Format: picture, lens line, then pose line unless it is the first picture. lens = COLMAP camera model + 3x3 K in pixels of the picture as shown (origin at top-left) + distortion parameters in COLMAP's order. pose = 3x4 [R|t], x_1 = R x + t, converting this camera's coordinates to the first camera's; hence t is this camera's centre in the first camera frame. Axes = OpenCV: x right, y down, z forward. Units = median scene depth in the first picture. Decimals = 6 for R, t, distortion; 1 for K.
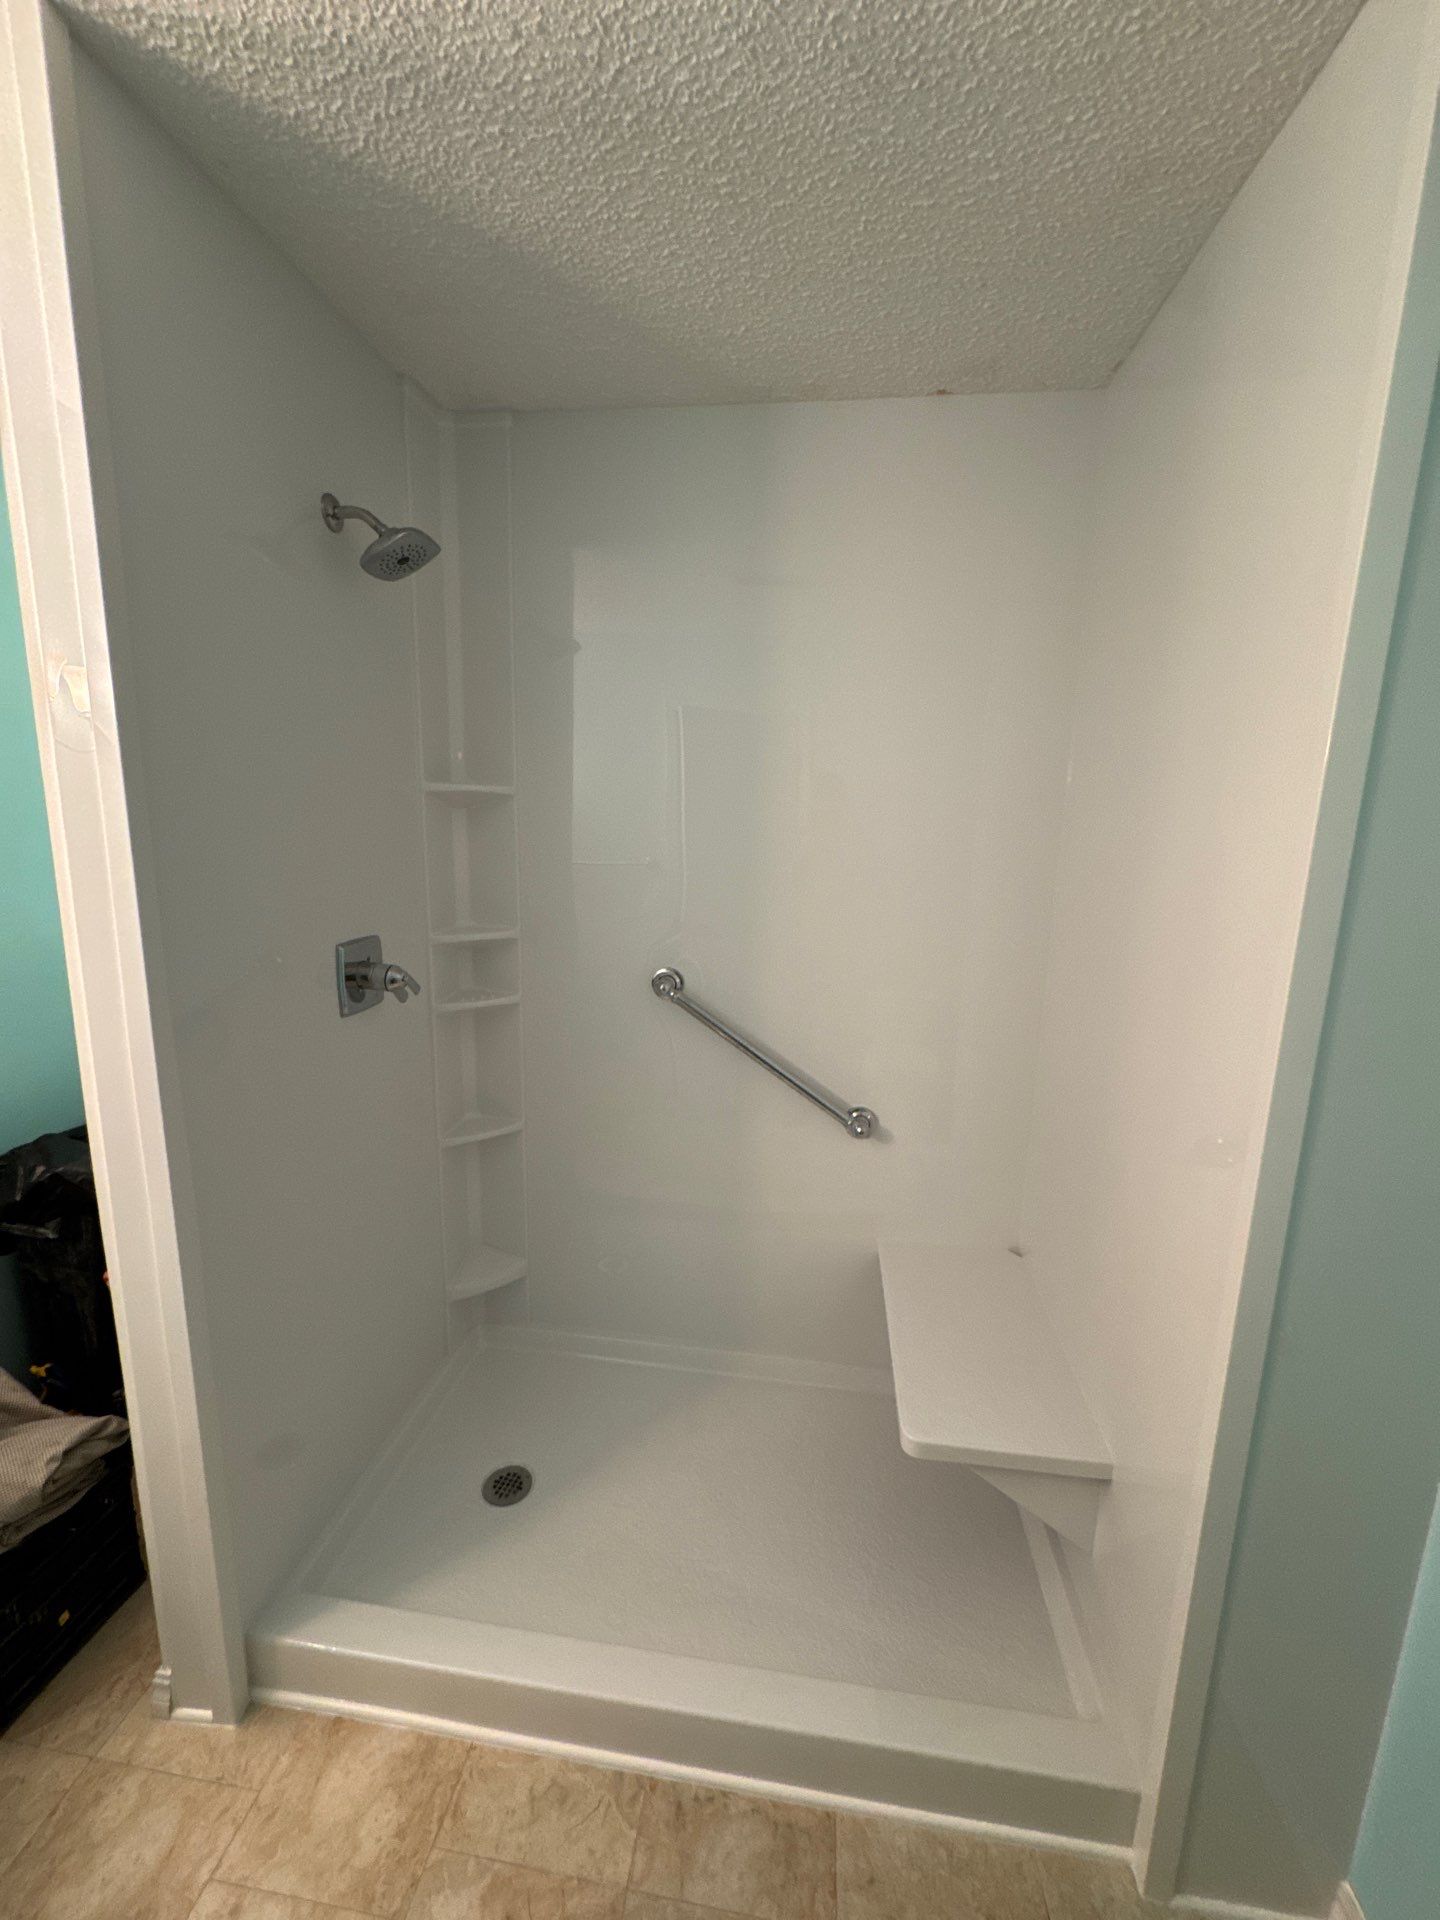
lens RADIAL K [[776.1, 0, 722.1], [0, 776.1, 955.6], [0, 0, 1]] dist [0.000454, 0.000399]
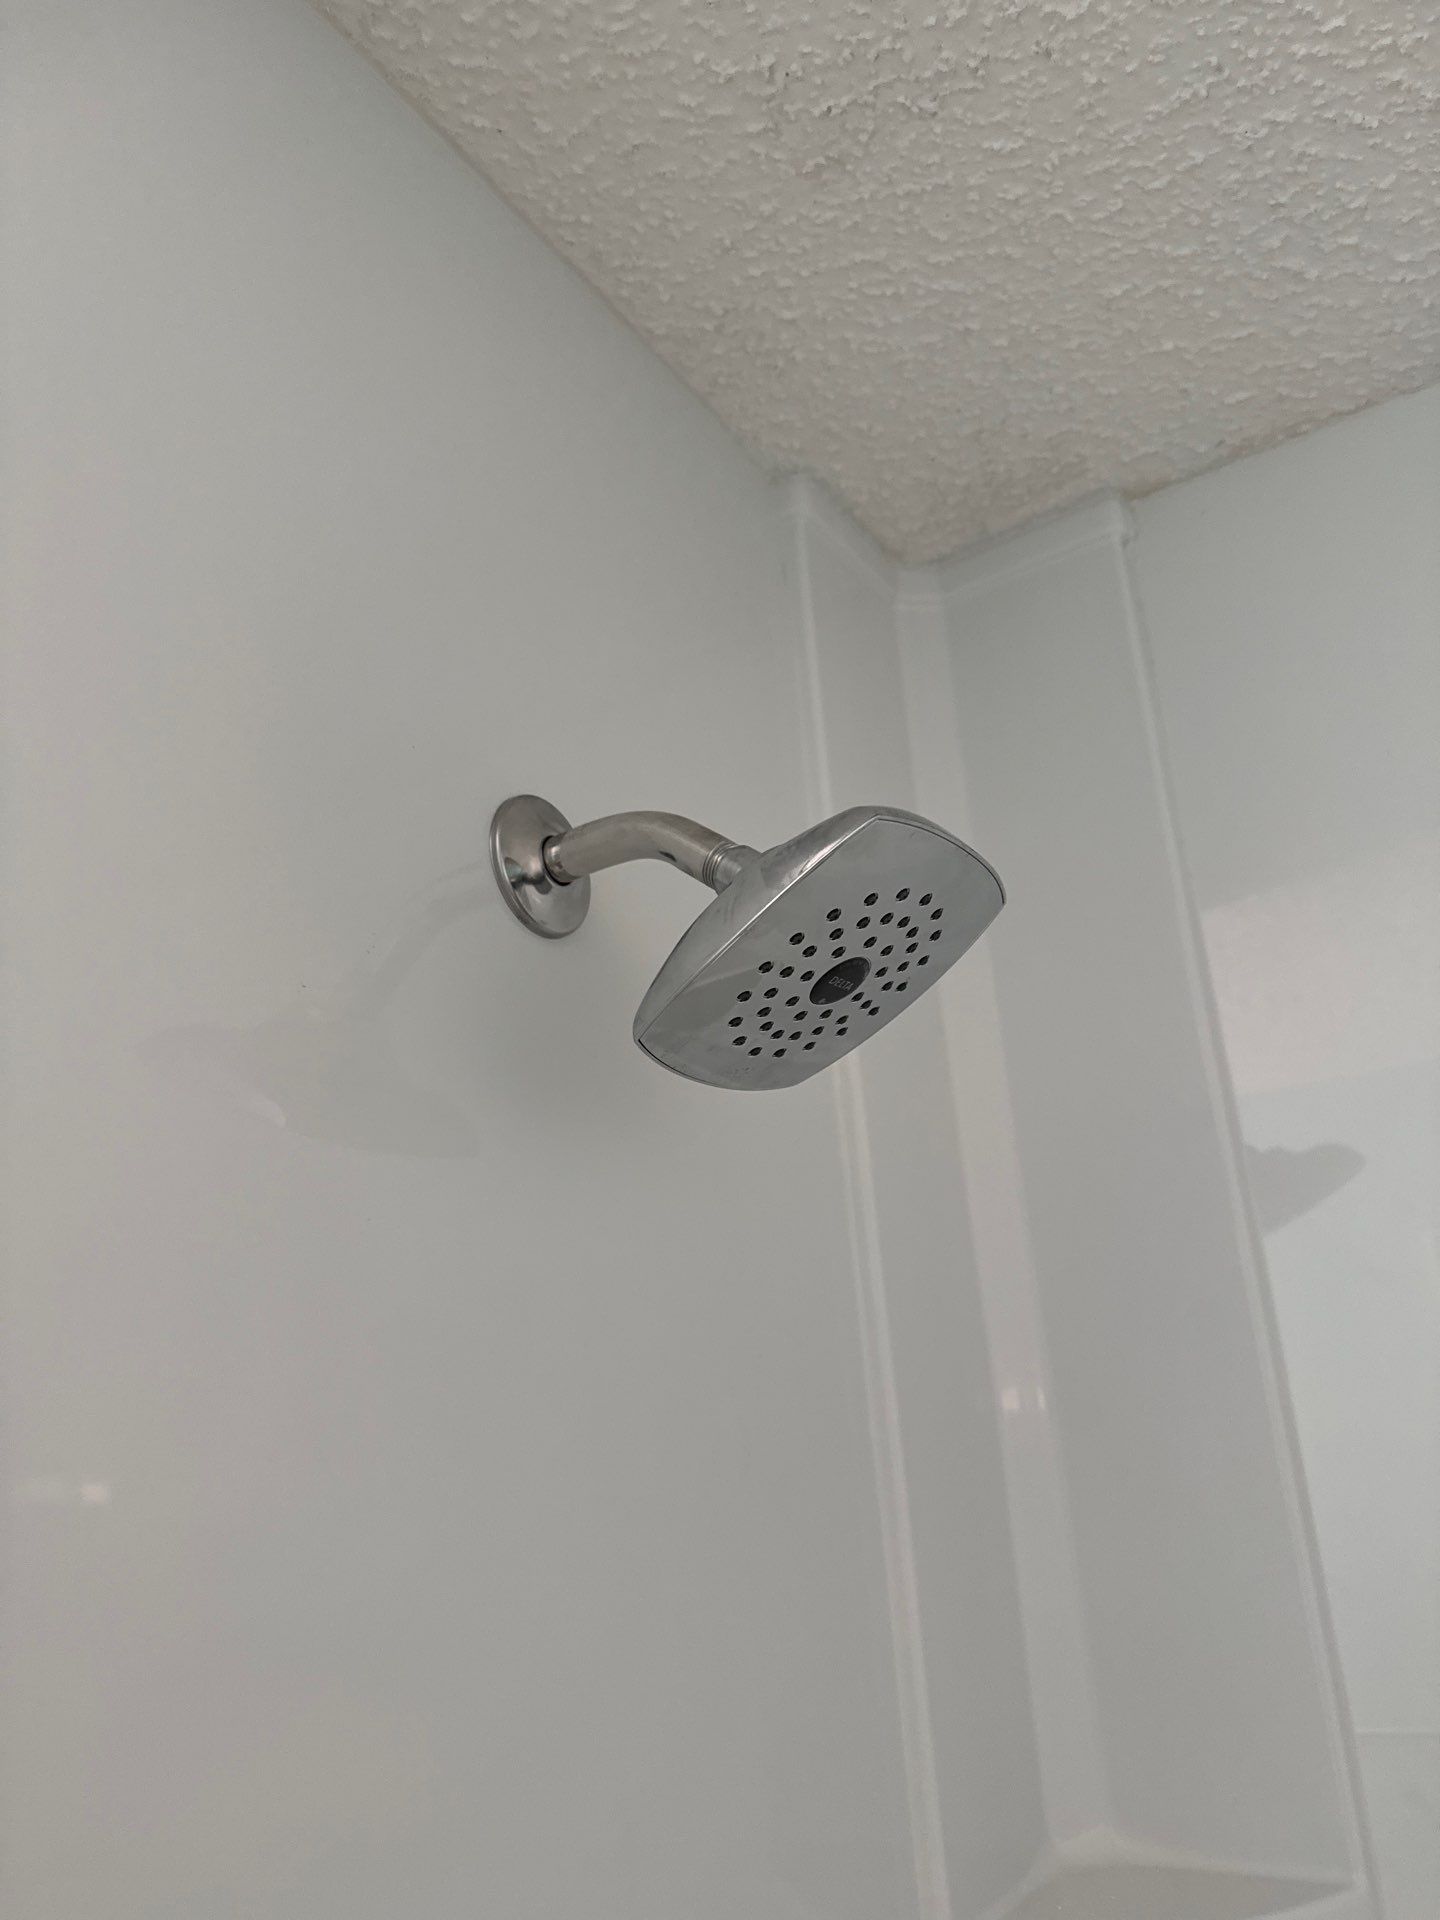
lens RADIAL K [[1466.7, 0, 720.0], [0, 1466.7, 960.0], [0, 0, 1]] dist [-0.000712, -0.001681]
pose [[0.900615, -0.229406, -0.369141, -0.270527], [0.022406, 0.872725, -0.487698, -0.300803], [0.434039, 0.430958, 0.791129, 0.624238]]
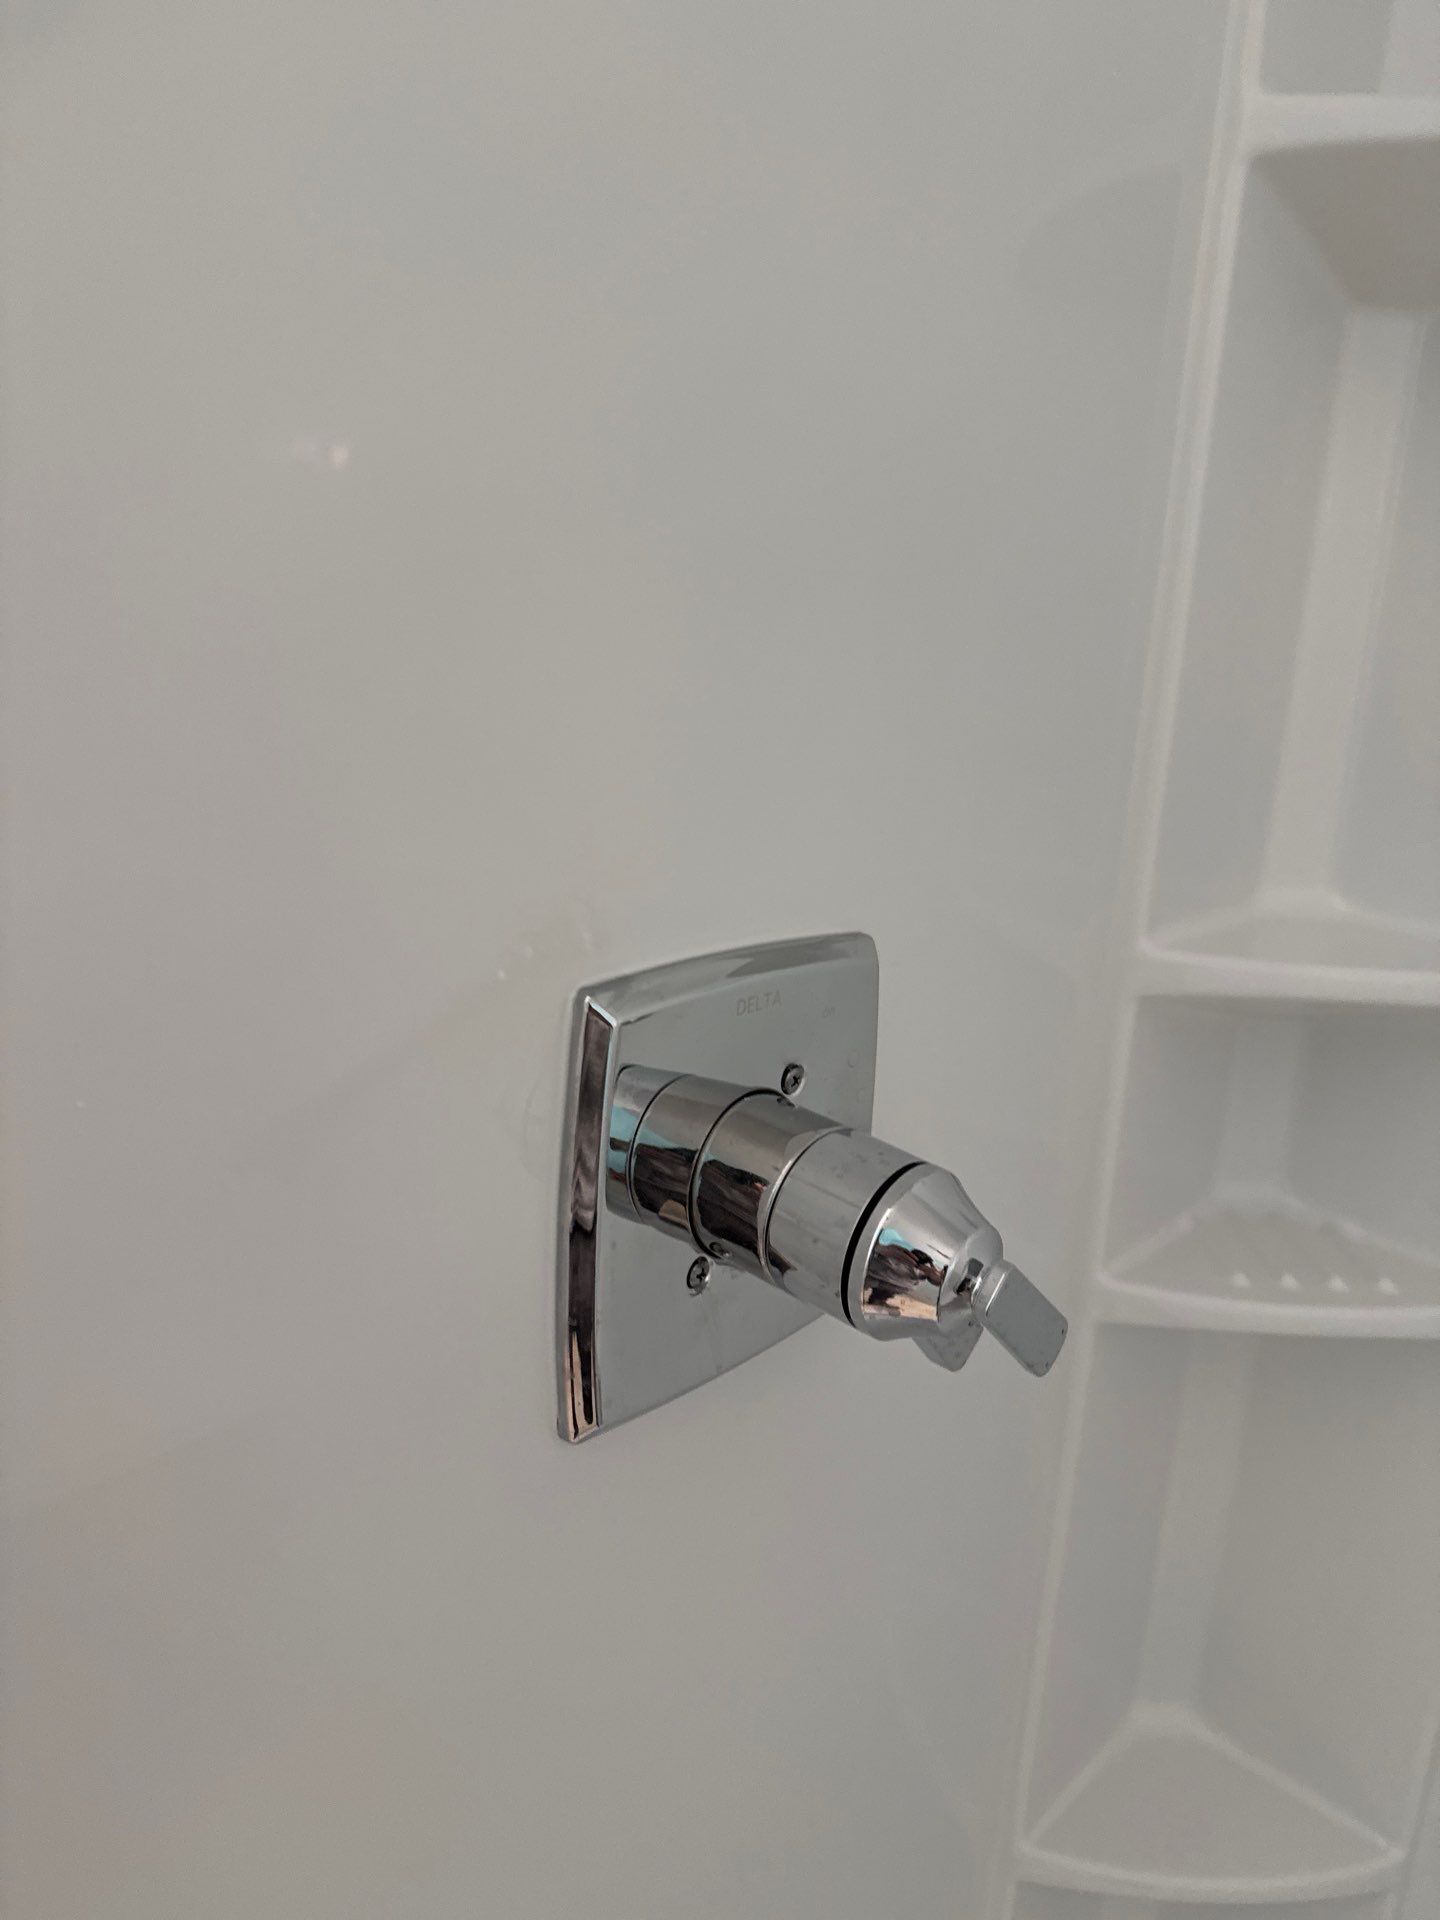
lens RADIAL K [[1466.7, 0, 720.0], [0, 1466.7, 960.0], [0, 0, 1]] dist [-0.000712, -0.001681]
pose [[0.832330, 0.156444, -0.531744, -0.312291], [-0.140589, 0.987556, 0.070486, -0.038465], [0.536154, 0.016090, 0.843967, 0.739360]]
